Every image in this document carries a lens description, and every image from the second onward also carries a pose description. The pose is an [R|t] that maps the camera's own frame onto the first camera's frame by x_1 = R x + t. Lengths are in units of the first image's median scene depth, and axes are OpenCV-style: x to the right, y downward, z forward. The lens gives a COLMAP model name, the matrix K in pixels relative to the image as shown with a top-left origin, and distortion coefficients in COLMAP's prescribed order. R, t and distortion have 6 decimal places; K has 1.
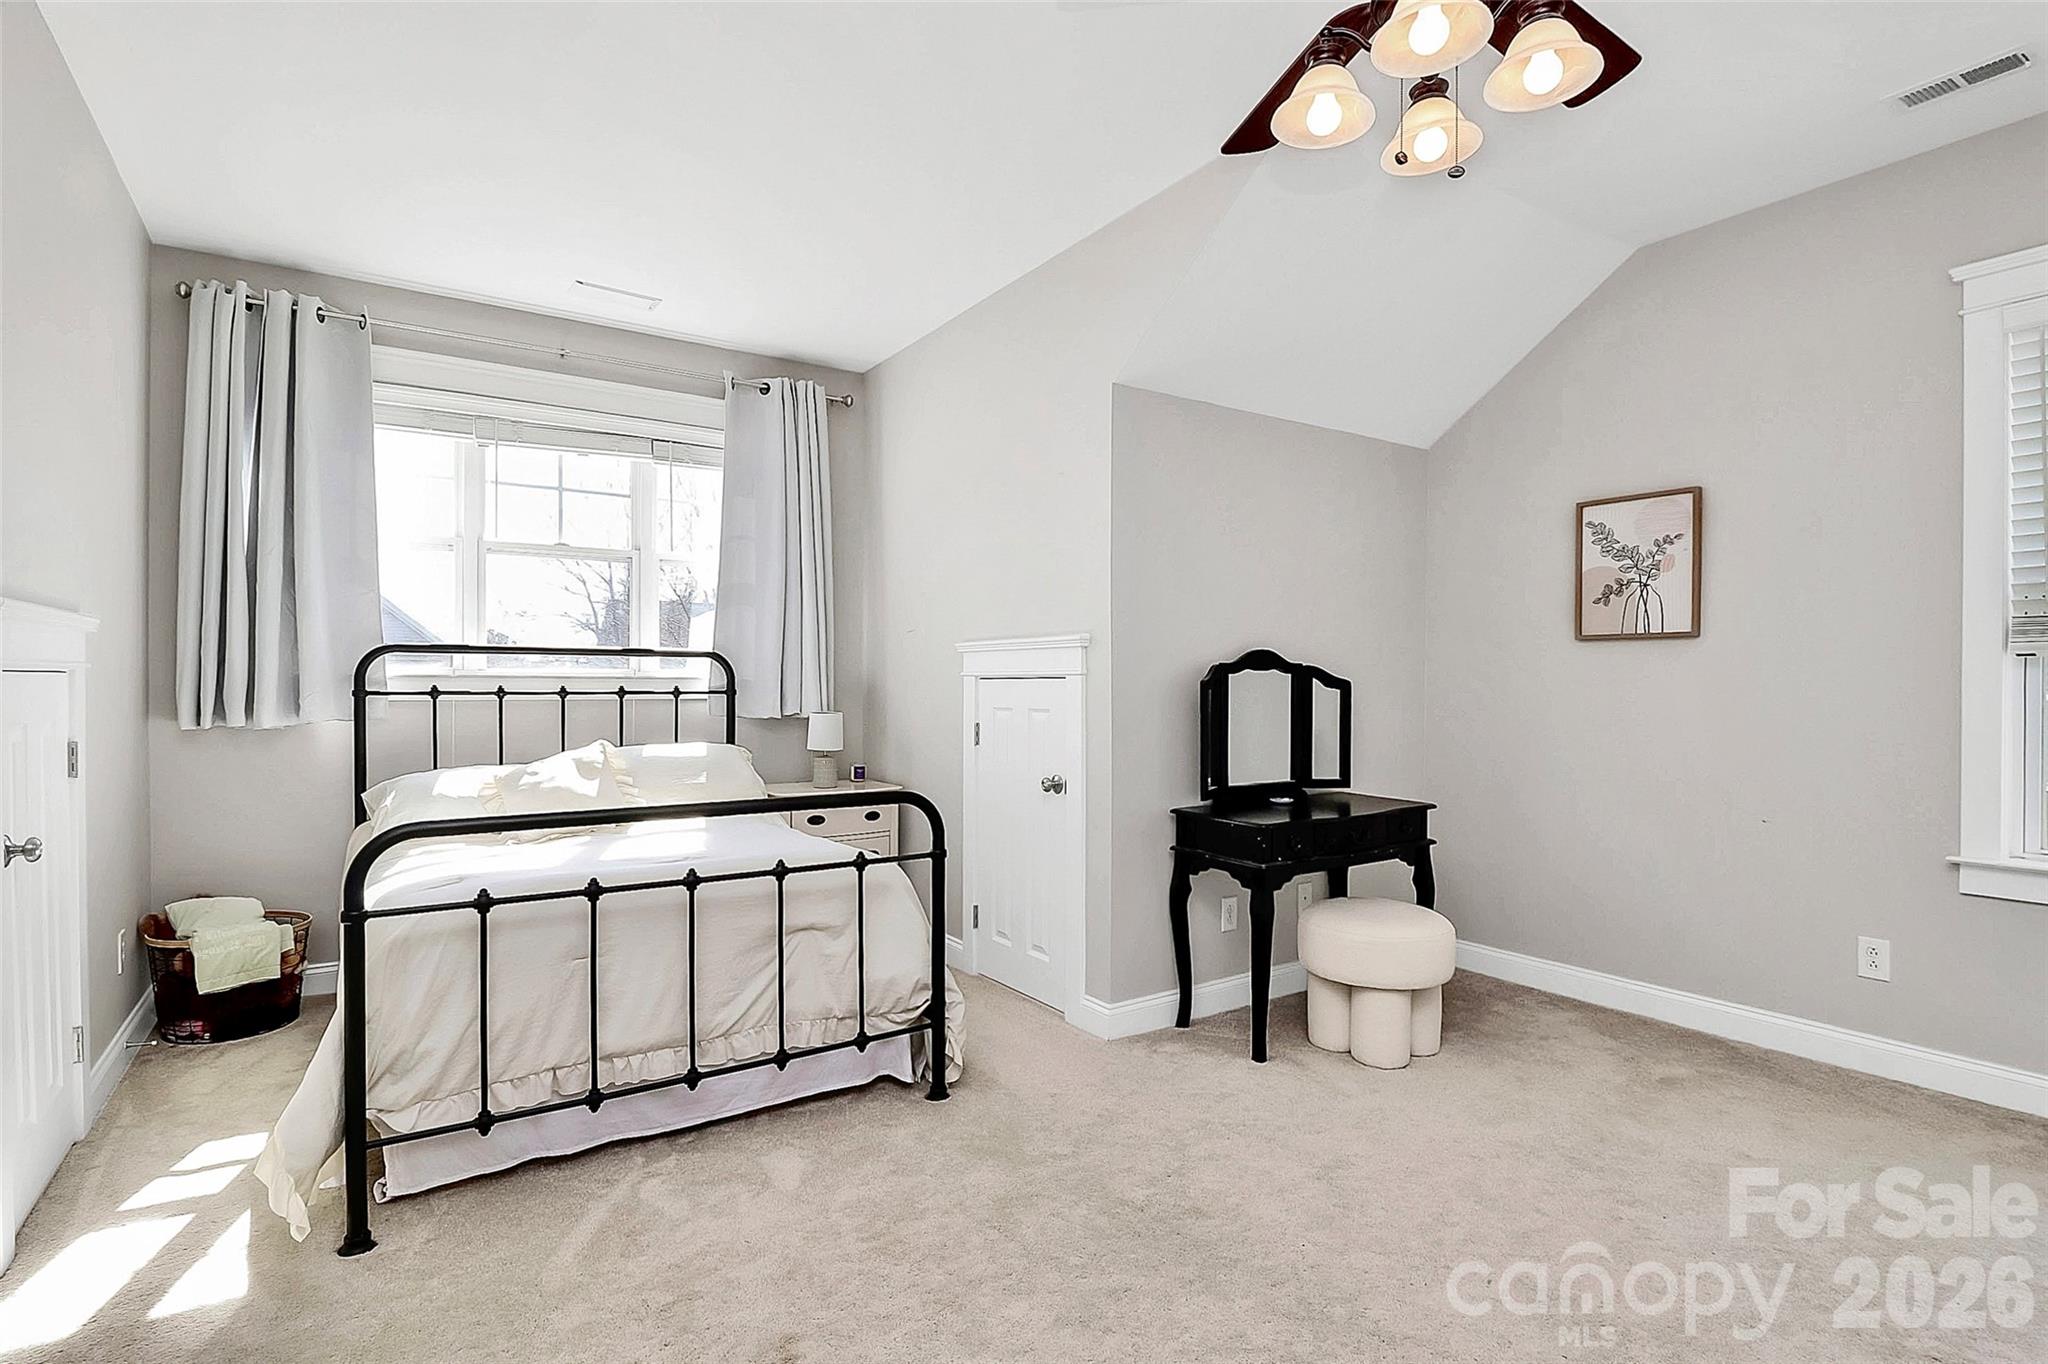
lens RADIAL K [[997.5, 0, 1017.6], [0, 997.5, 692.0], [0, 0, 1]] dist [-0.000368, -0.005230]
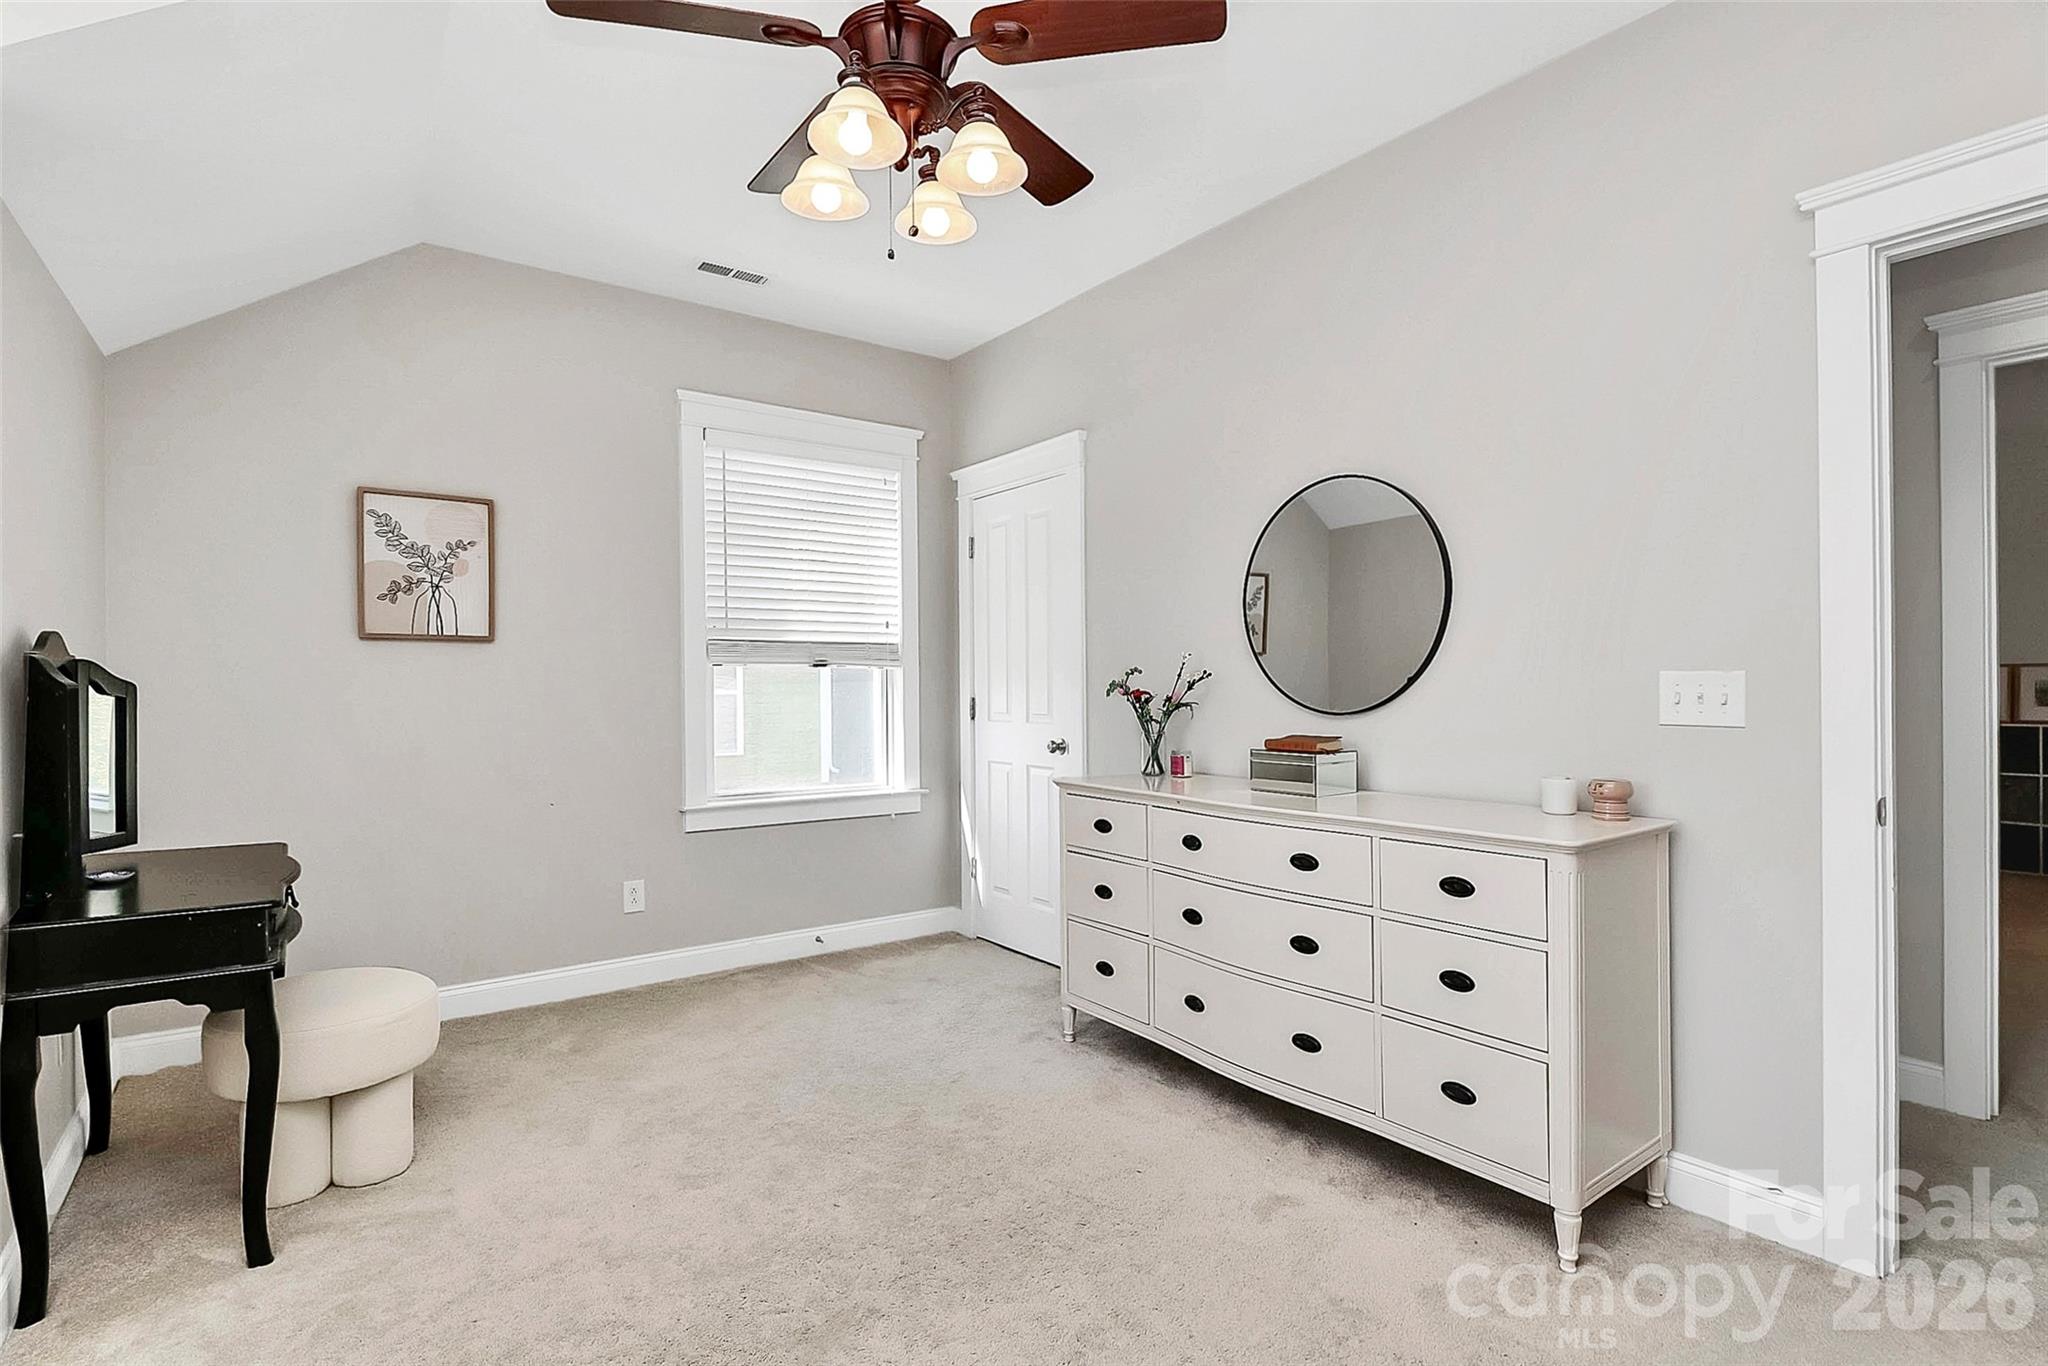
lens RADIAL K [[997.5, 0, 1018.9], [0, 997.5, 673.4], [0, 0, 1]] dist [-0.000368, -0.005230]
pose [[-0.043205, 0.004343, 0.999057, -0.386159], [0.011119, 0.999931, -0.003866, -0.010200], [-0.999004, 0.010941, -0.043250, 0.462484]]
